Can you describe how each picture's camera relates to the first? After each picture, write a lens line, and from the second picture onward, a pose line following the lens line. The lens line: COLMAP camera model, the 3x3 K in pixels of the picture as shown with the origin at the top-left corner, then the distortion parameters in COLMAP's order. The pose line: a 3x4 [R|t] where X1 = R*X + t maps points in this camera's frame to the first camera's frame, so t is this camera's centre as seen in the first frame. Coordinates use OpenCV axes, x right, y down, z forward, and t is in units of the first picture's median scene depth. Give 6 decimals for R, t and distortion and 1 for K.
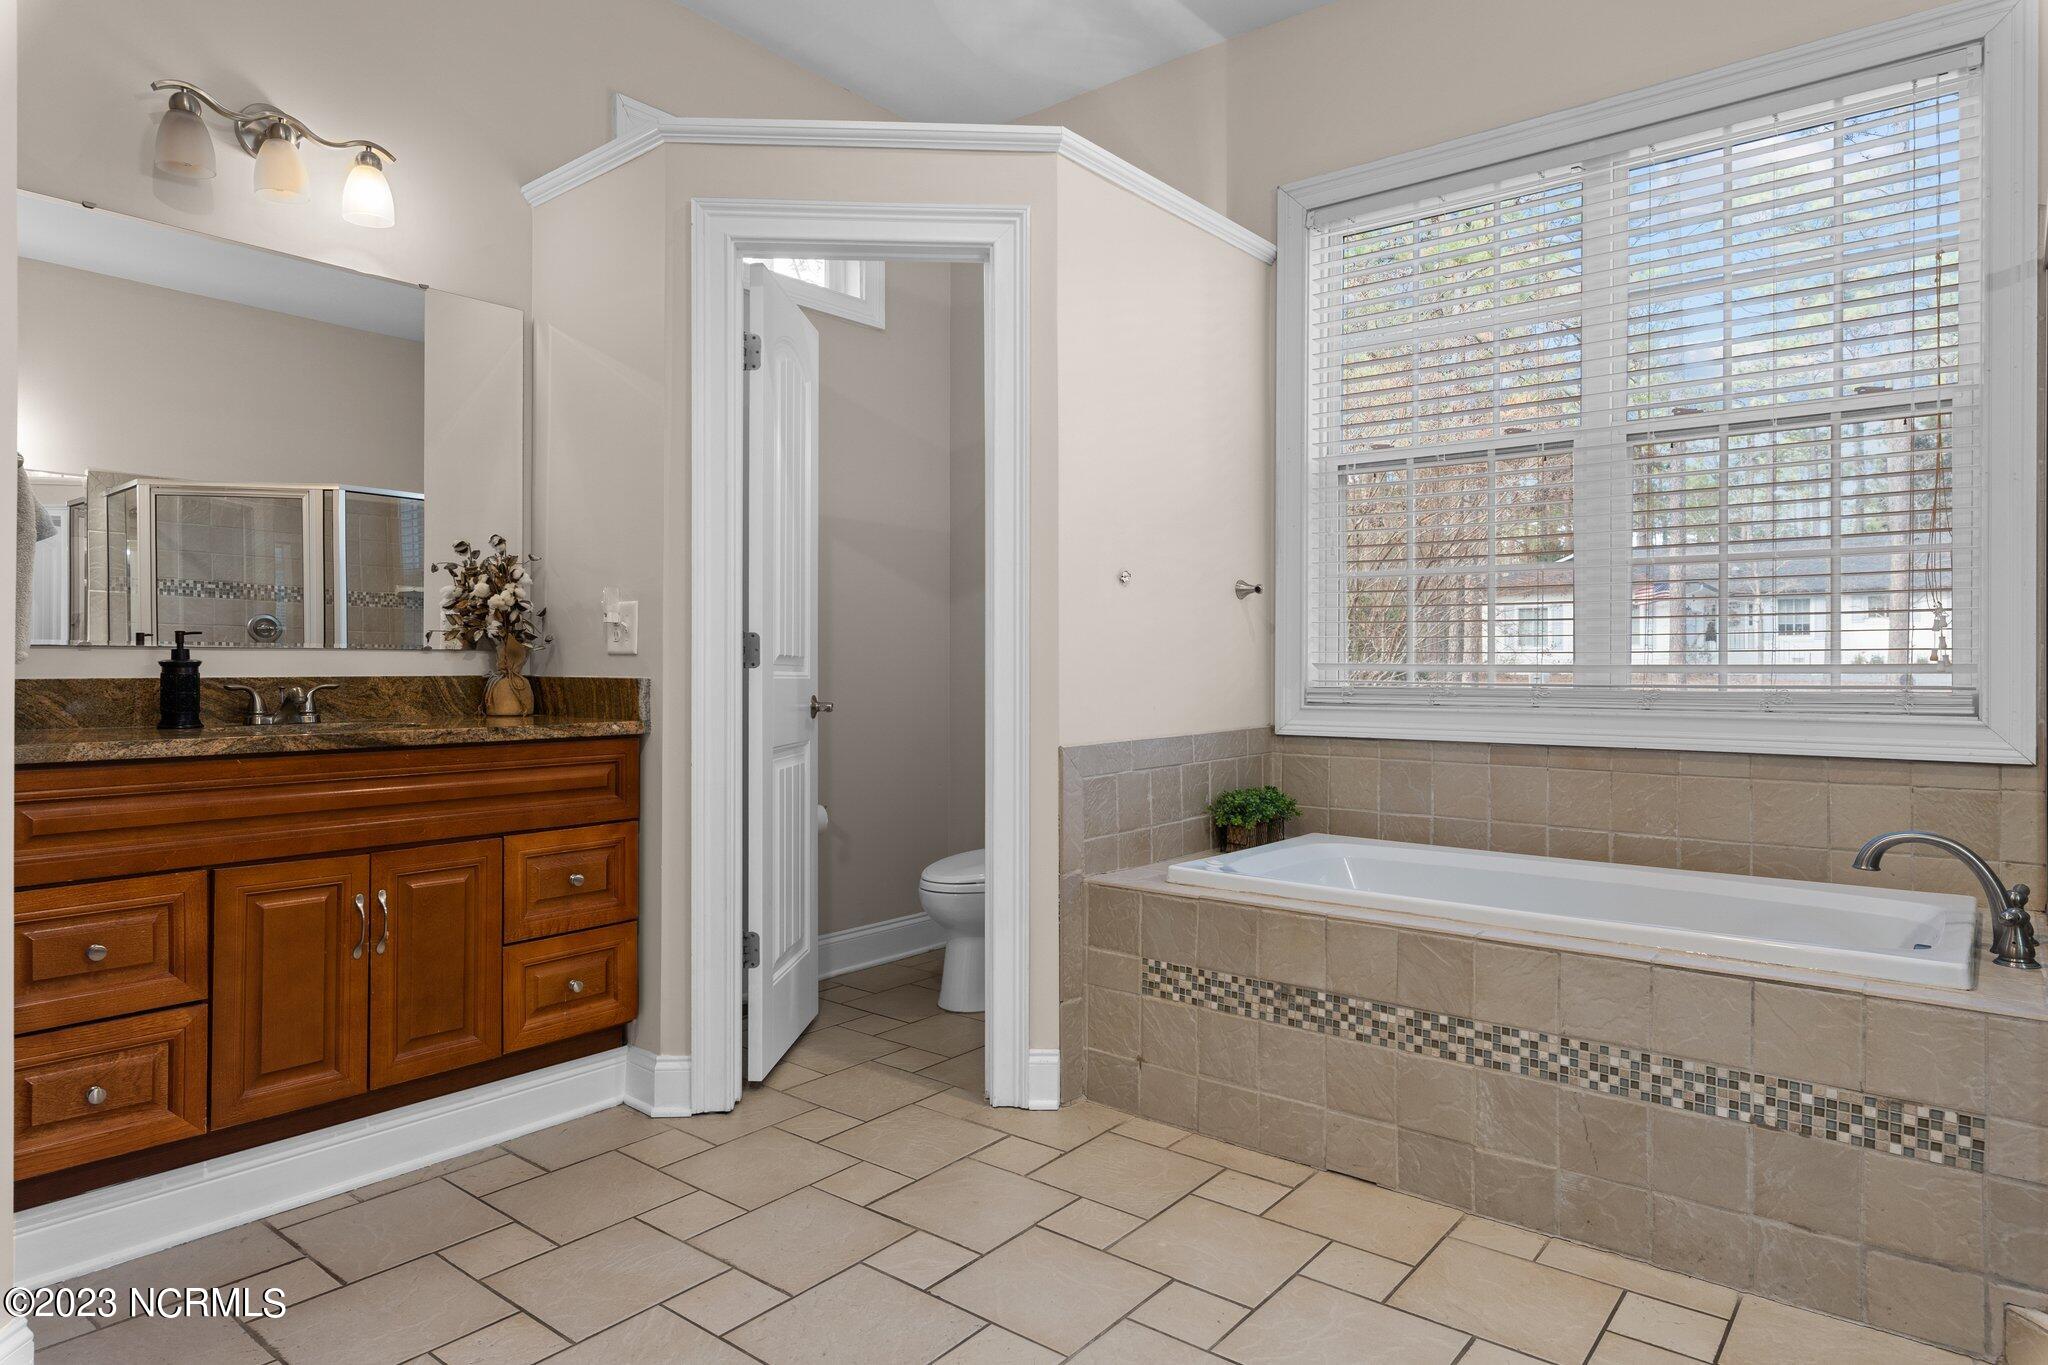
lens RADIAL K [[1210.4, 0, 1021.4], [0, 1210.4, 667.2], [0, 0, 1]] dist [0.001490, 0.000837]
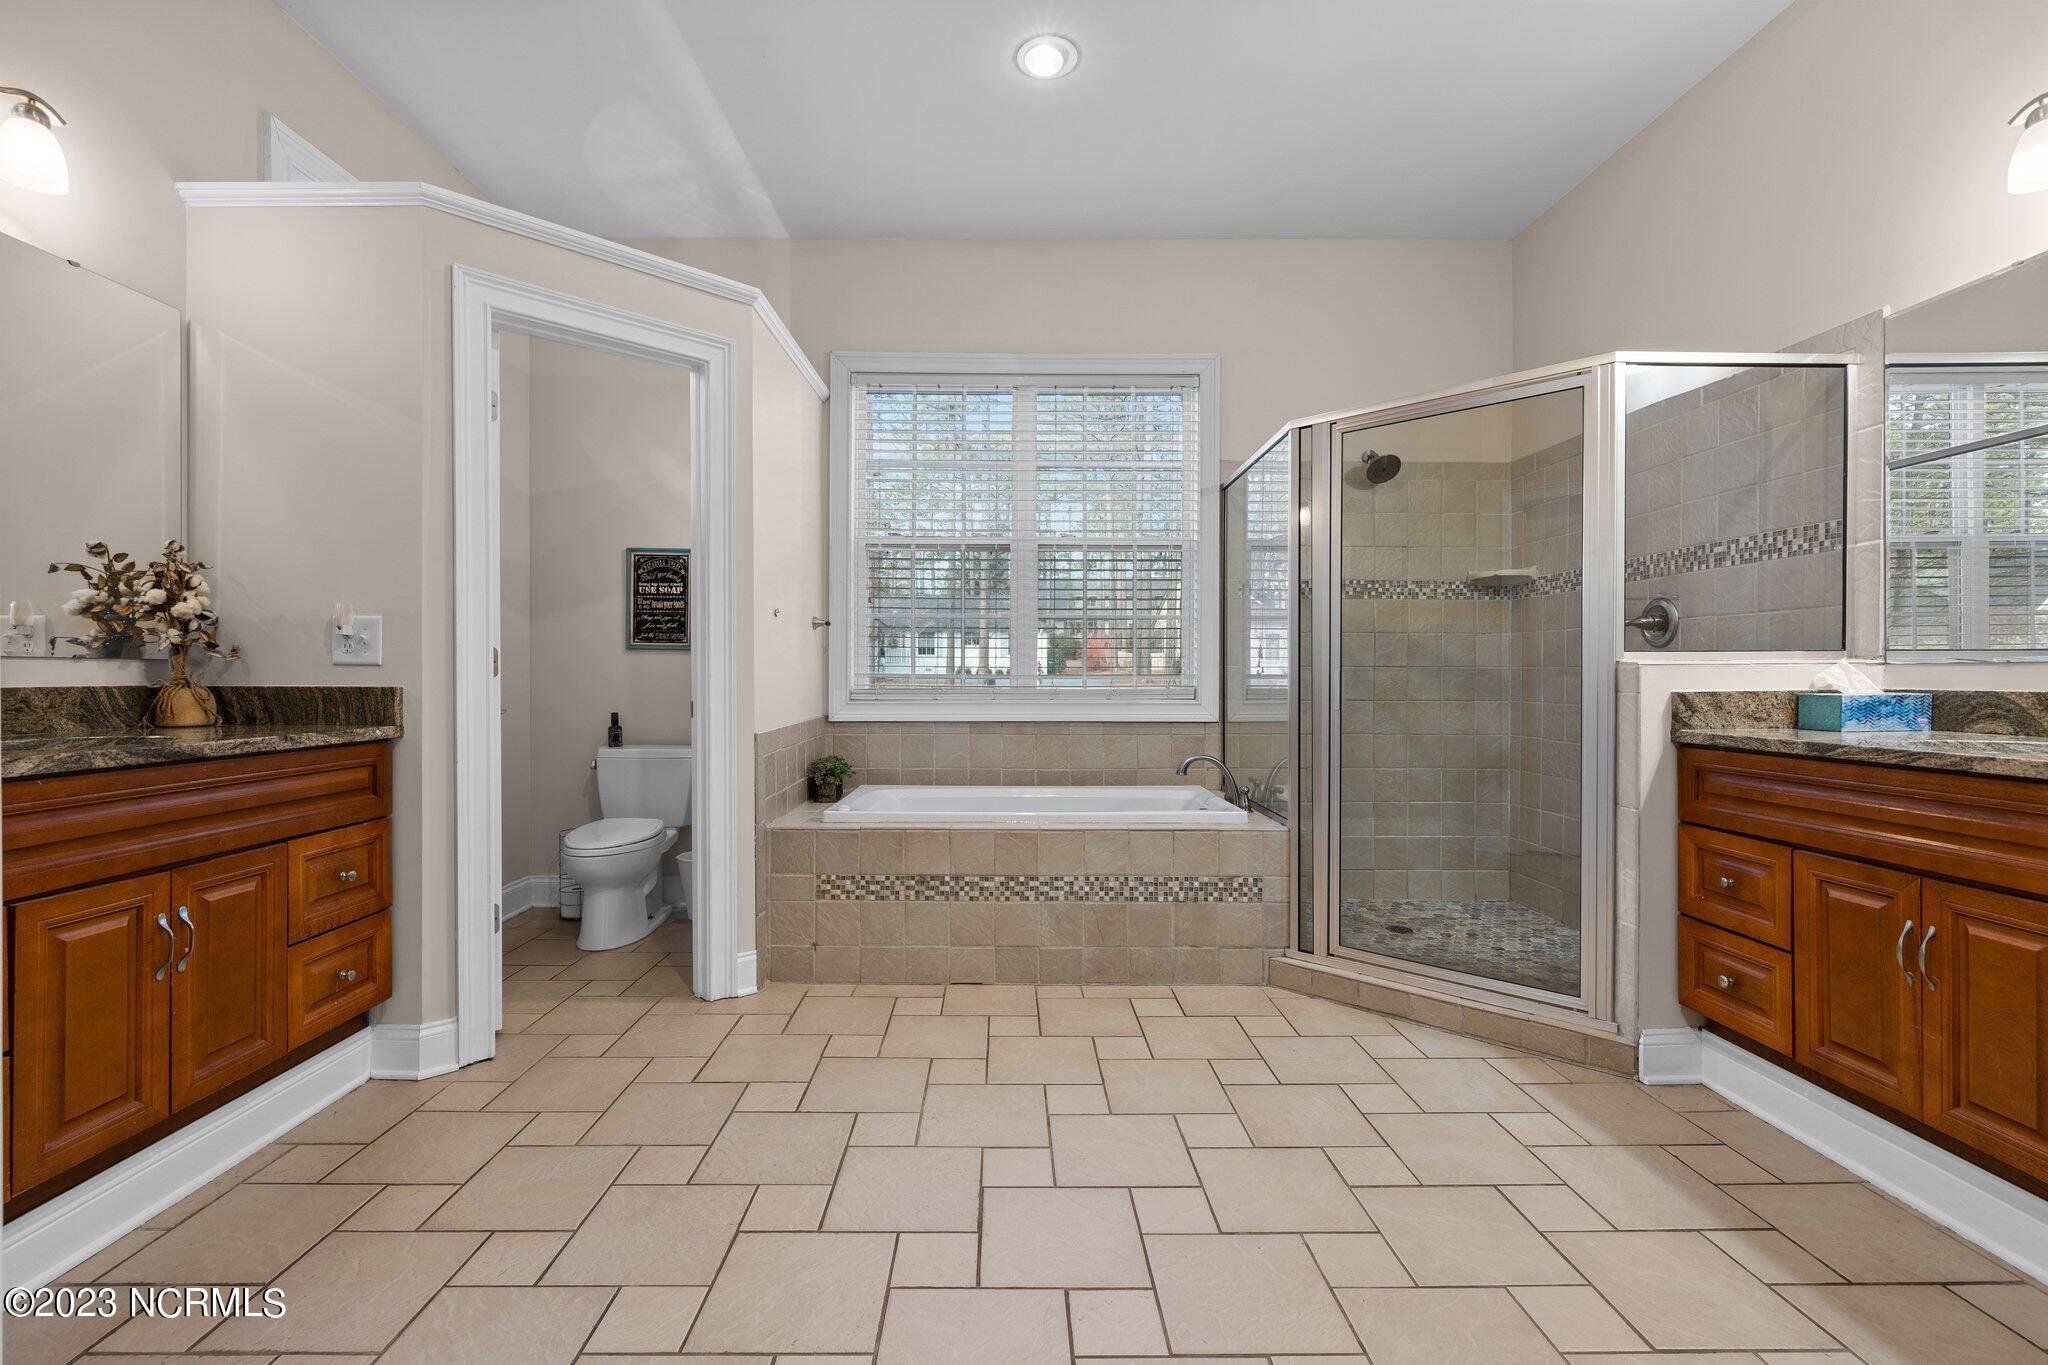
lens RADIAL K [[897.0, 0, 1016.6], [0, 897.0, 683.6], [0, 0, 1]] dist [0.000634, 0.000269]
pose [[0.767045, -0.006243, 0.641563, -0.410501], [-0.000147, 0.999951, 0.009905, -0.001985], [-0.641593, -0.007692, 0.767007, 0.015155]]
